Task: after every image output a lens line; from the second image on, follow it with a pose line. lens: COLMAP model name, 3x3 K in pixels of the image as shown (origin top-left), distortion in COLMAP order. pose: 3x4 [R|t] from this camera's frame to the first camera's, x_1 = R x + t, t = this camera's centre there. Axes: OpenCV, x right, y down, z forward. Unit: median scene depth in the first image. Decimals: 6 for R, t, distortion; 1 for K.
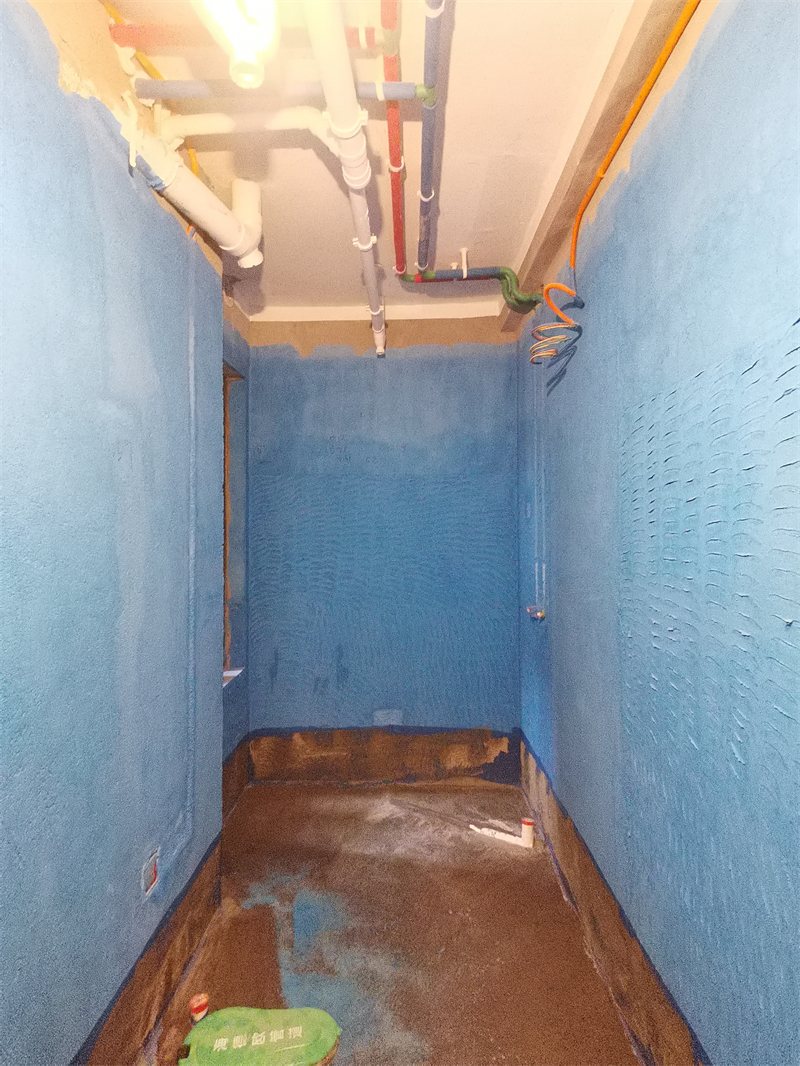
lens RADIAL K [[519.2, 0, 398.4], [0, 519.2, 526.2], [0, 0, 1]] dist [0.092265, -0.071709]
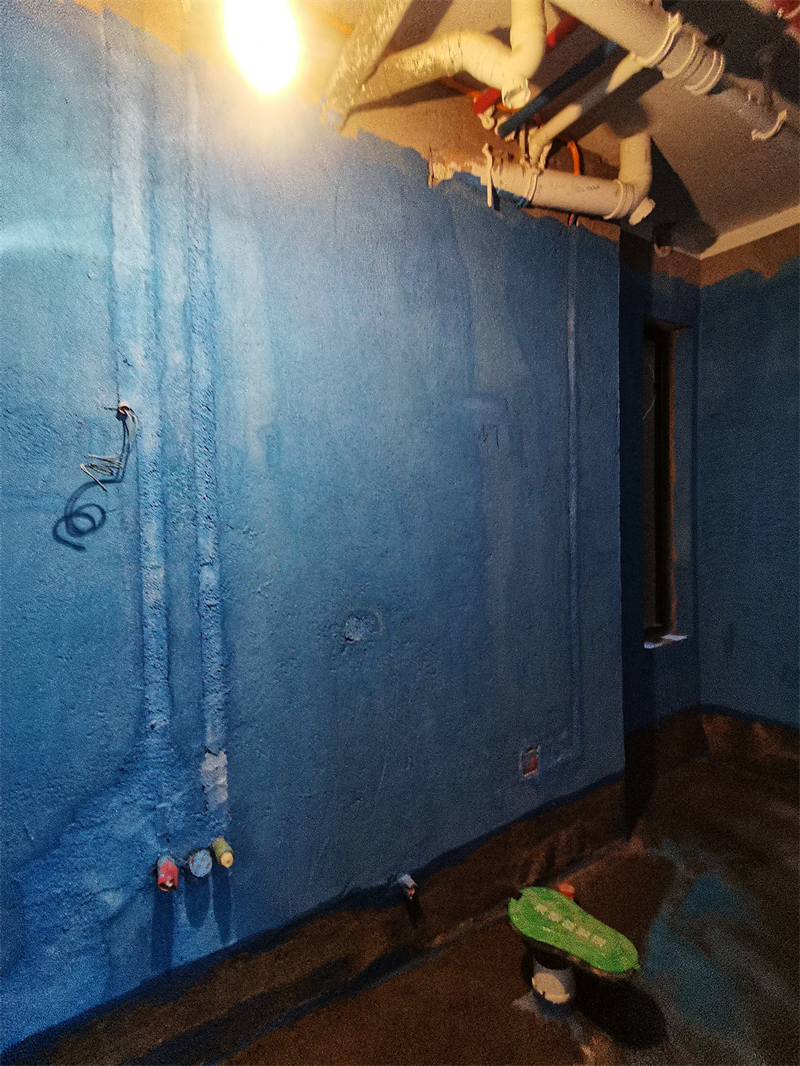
lens RADIAL K [[519.2, 0, 398.4], [0, 519.2, 526.2], [0, 0, 1]] dist [0.092265, -0.071709]
pose [[0.566413, 0.016610, -0.823954, 0.240018], [0.033896, 0.998481, 0.043430, 0.013932], [0.823424, -0.052528, 0.564990, 0.036278]]
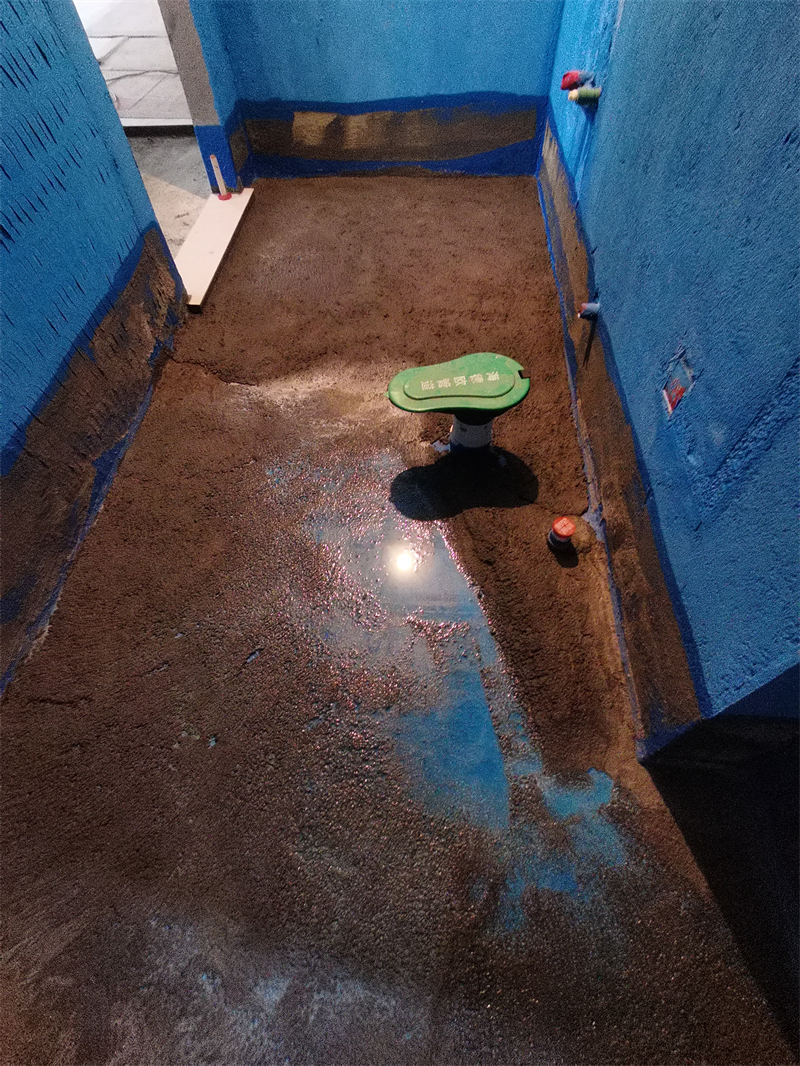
lens RADIAL K [[525.7, 0, 397.0], [0, 525.7, 526.1], [0, 0, 1]] dist [0.042315, -0.015707]
pose [[-0.998538, -0.010372, 0.053046, -0.098181], [0.036921, 0.585873, 0.809562, 0.133364], [-0.039475, 0.810337, -0.584633, 0.941638]]
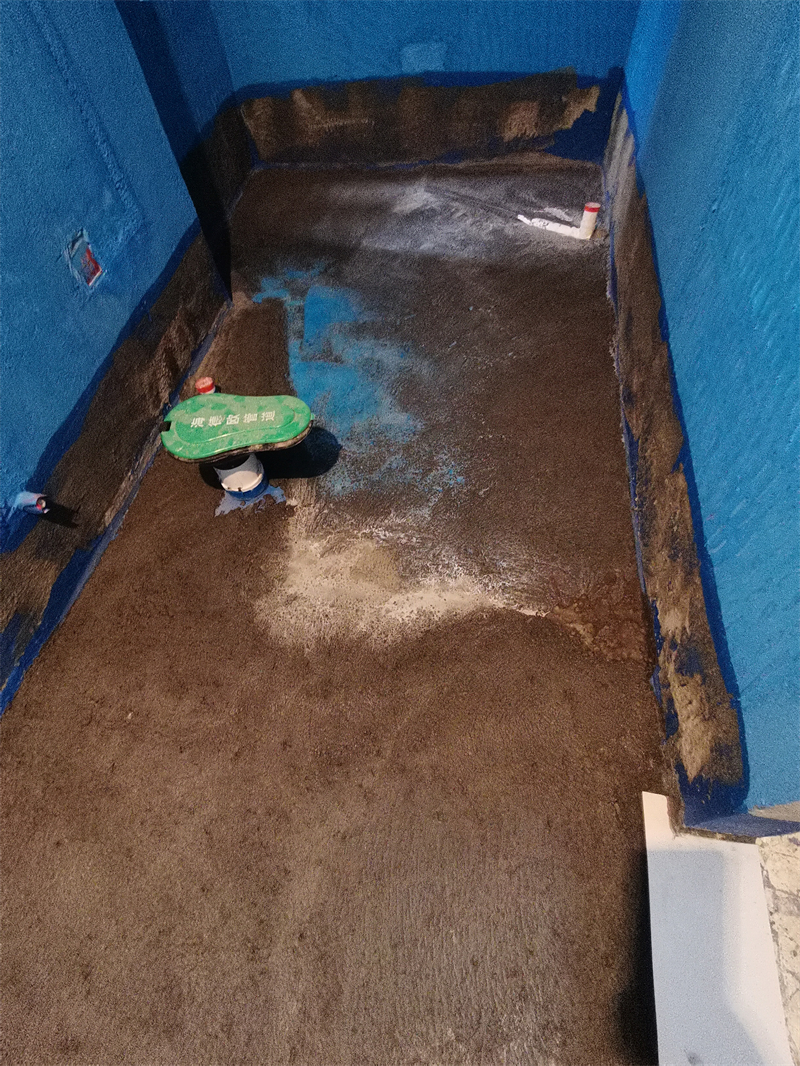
lens RADIAL K [[525.7, 0, 397.0], [0, 525.7, 526.1], [0, 0, 1]] dist [0.042315, -0.015707]
pose [[0.988504, 0.068371, -0.134856, 0.100451], [0.079250, 0.525285, 0.847228, 0.118887], [0.128764, -0.848175, 0.513828, 0.172081]]
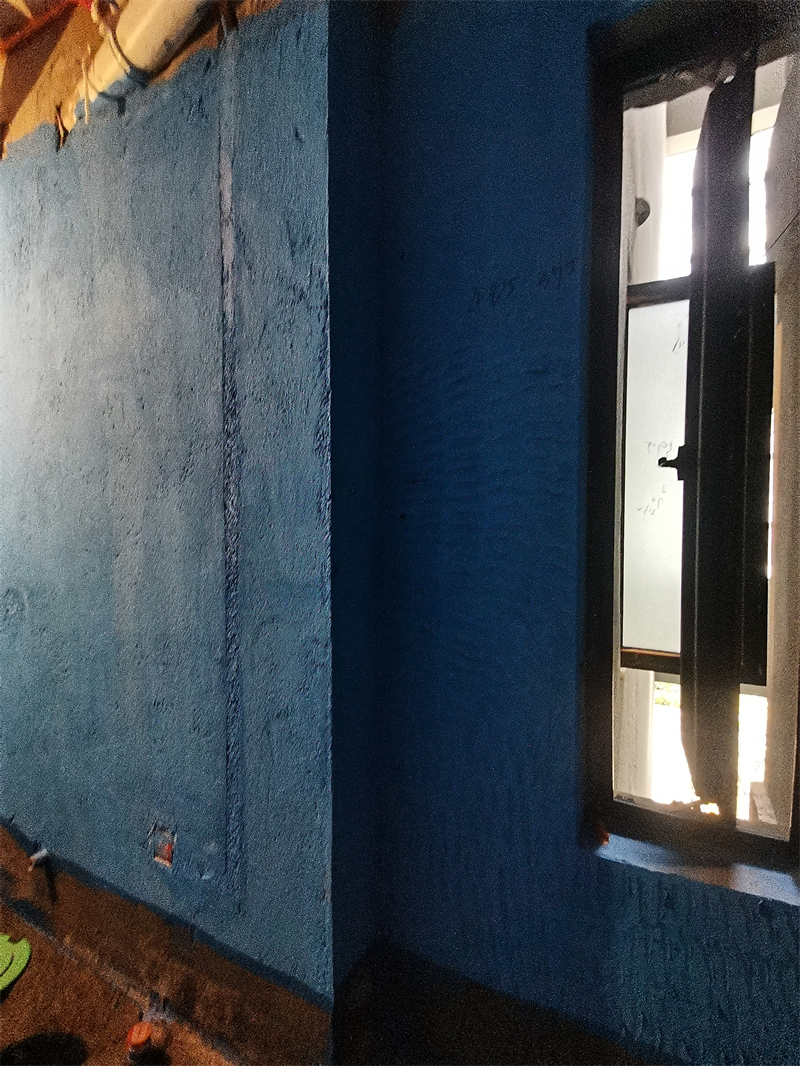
lens RADIAL K [[519.2, 0, 398.4], [0, 519.2, 526.2], [0, 0, 1]] dist [0.092265, -0.071709]
pose [[-0.444788, 0.044421, -0.894533, 0.103740], [0.012999, 0.998984, 0.043145, 0.035072], [0.895541, 0.007563, -0.444914, 1.096082]]
